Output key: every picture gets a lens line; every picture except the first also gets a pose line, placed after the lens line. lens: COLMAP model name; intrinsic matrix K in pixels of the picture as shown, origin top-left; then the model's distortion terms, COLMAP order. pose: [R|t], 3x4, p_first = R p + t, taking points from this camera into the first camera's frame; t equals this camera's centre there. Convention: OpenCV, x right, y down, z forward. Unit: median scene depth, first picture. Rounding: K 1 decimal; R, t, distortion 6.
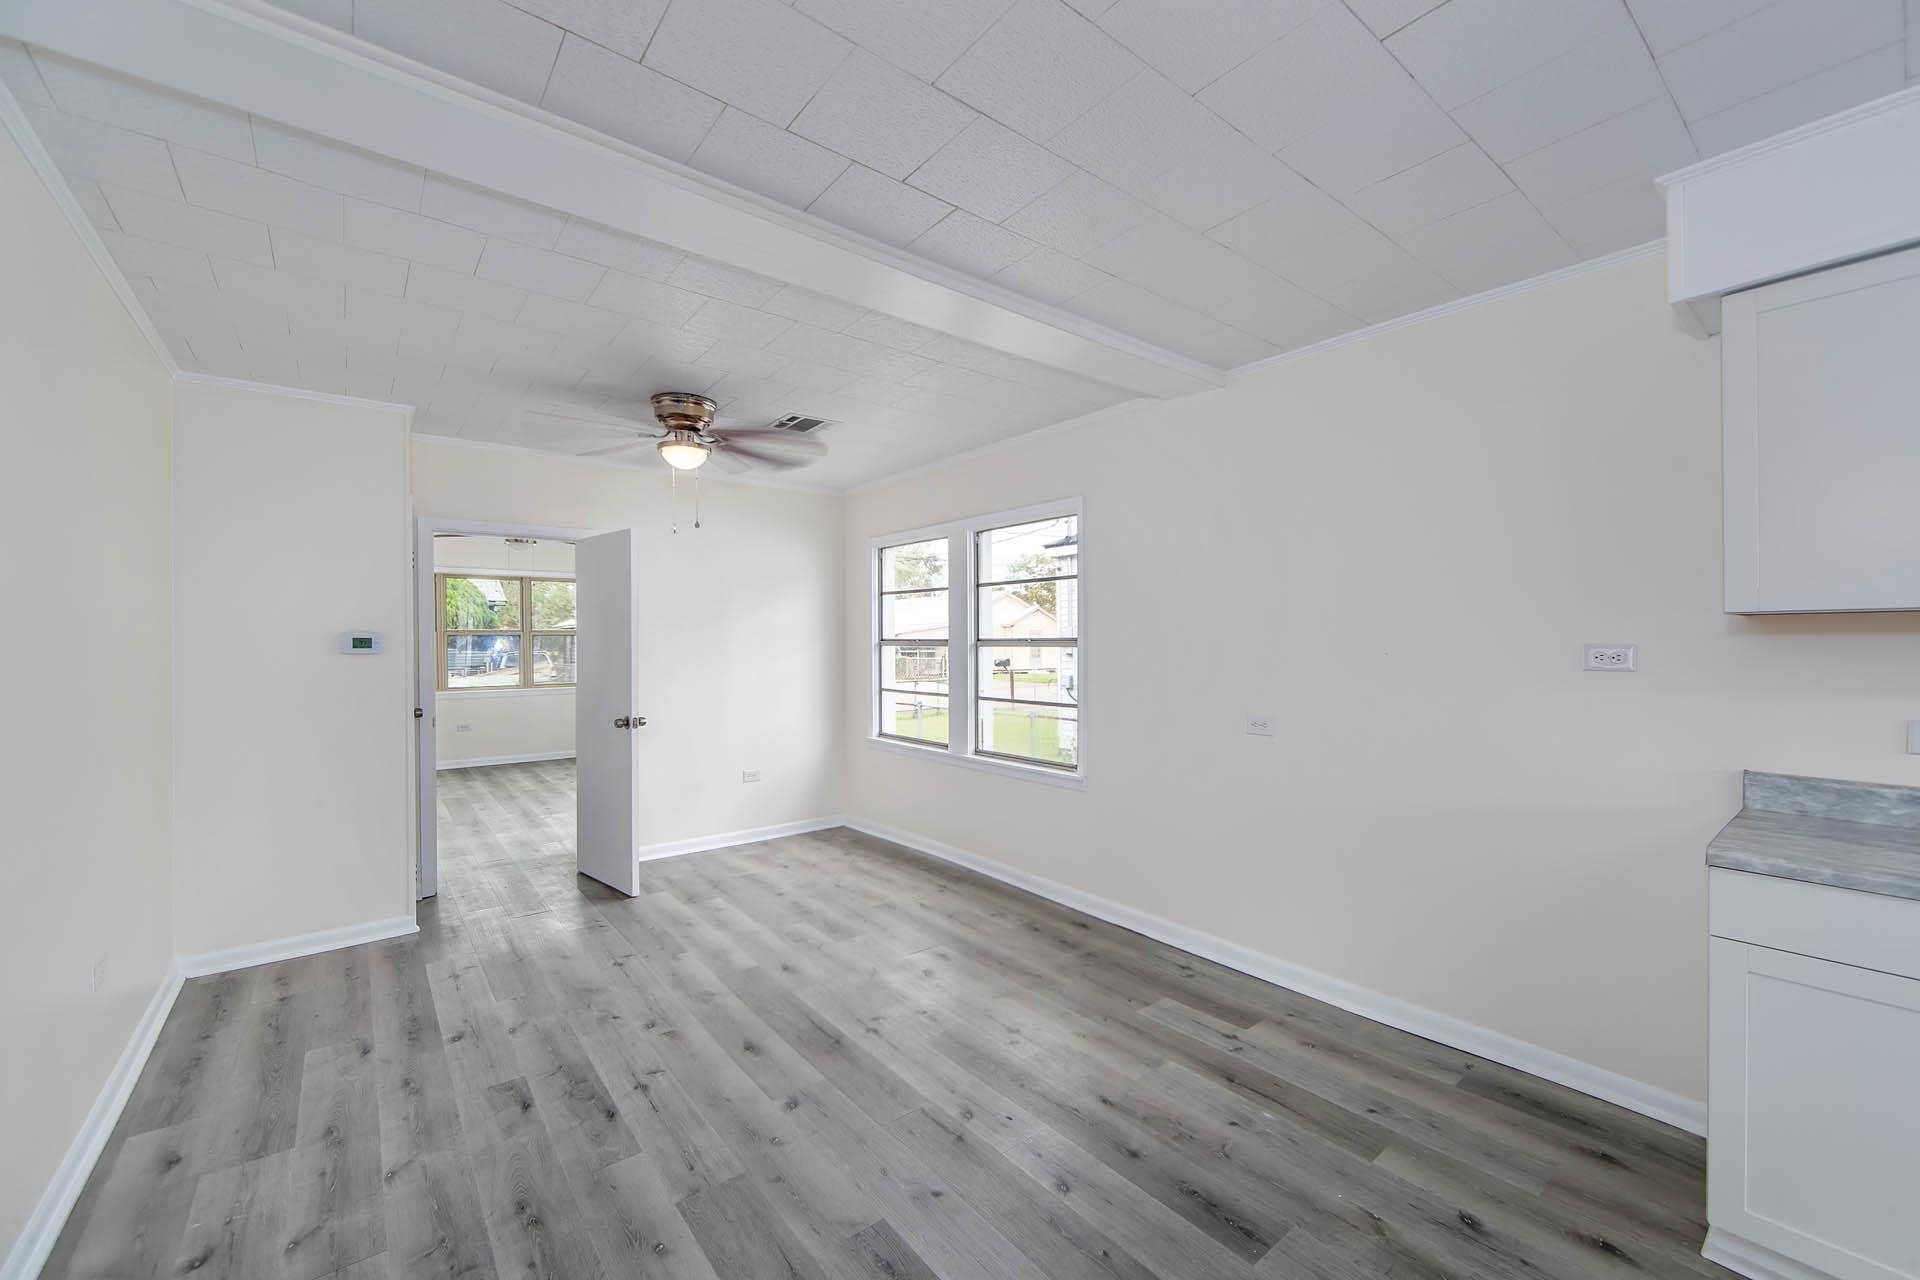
lens RADIAL K [[764.8, 0, 967.0], [0, 764.8, 641.4], [0, 0, 1]] dist [-0.002629, 0.000429]
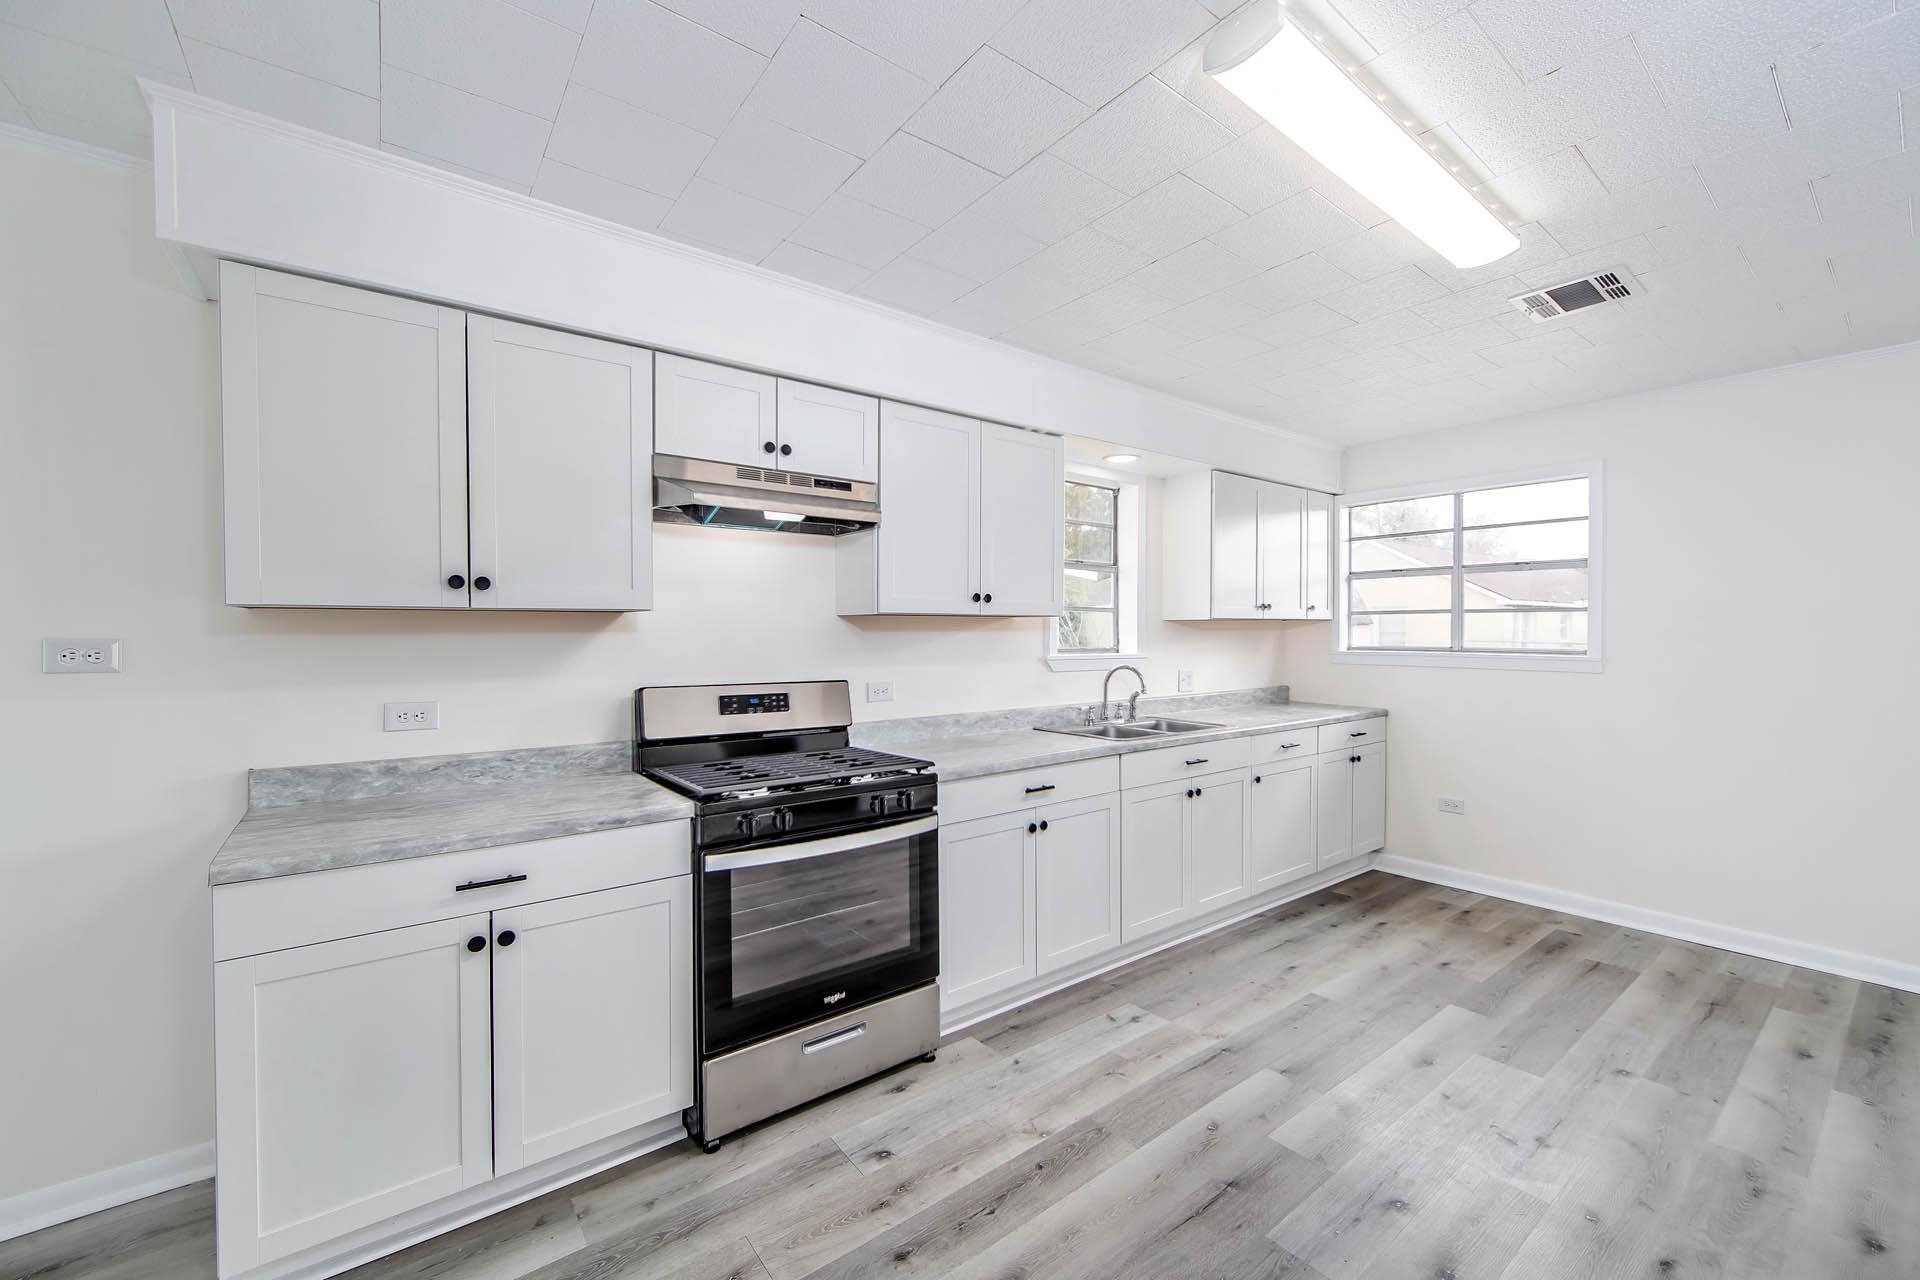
lens RADIAL K [[764.8, 0, 965.3], [0, 764.8, 641.9], [0, 0, 1]] dist [-0.002629, 0.000429]
pose [[0.022988, -0.012225, 0.999661, 0.087461], [0.000524, 0.999925, 0.012216, -0.003253], [-0.999736, 0.000243, 0.022993, 0.082715]]
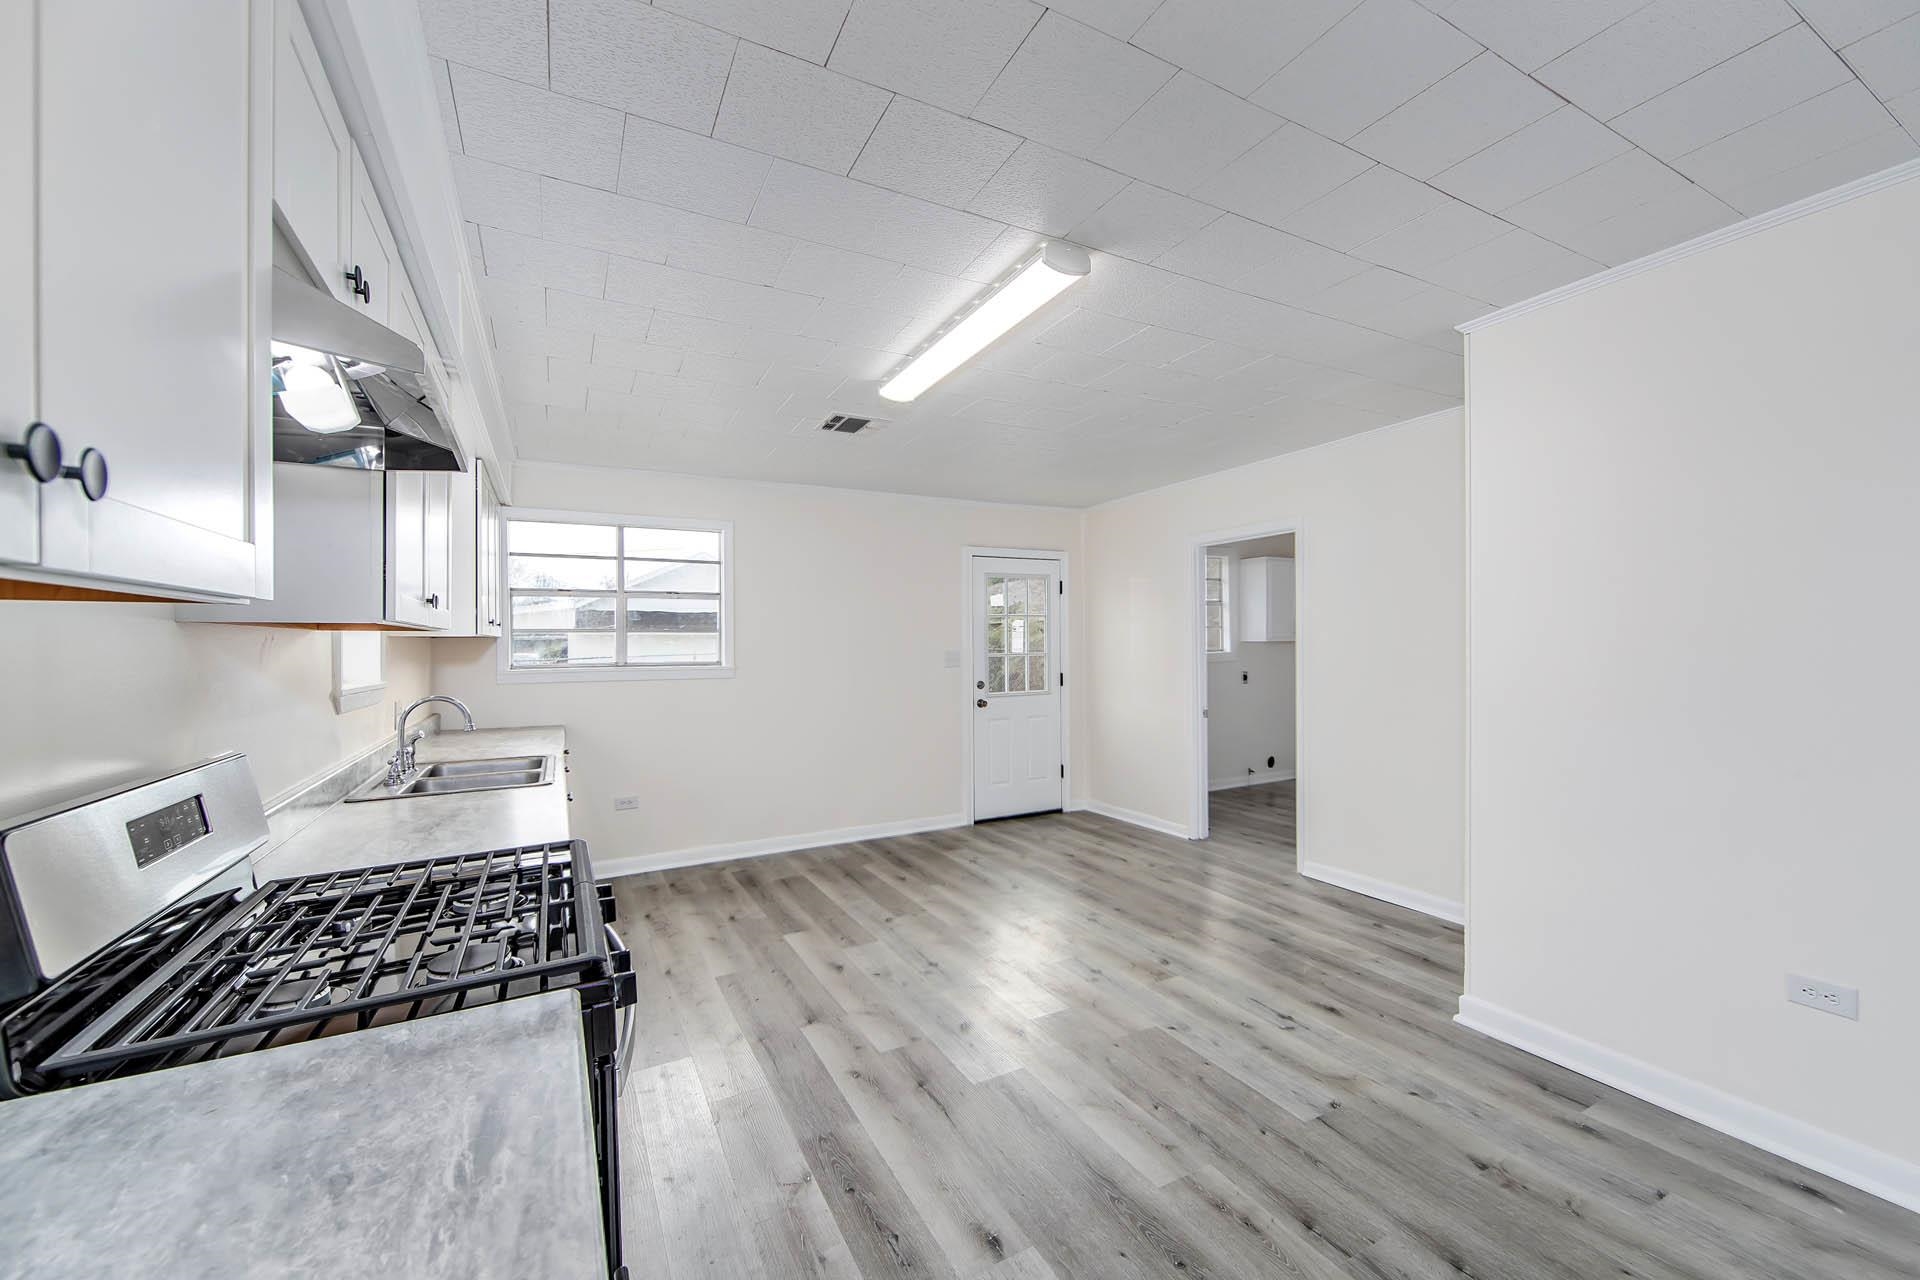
lens RADIAL K [[764.8, 0, 971.9], [0, 764.8, 645.2], [0, 0, 1]] dist [-0.002629, 0.000429]
pose [[-0.982911, 0.011247, 0.183739, 0.304252], [0.011906, 0.999926, 0.002484, -0.005012], [-0.183697, 0.004630, -0.982972, 0.370251]]
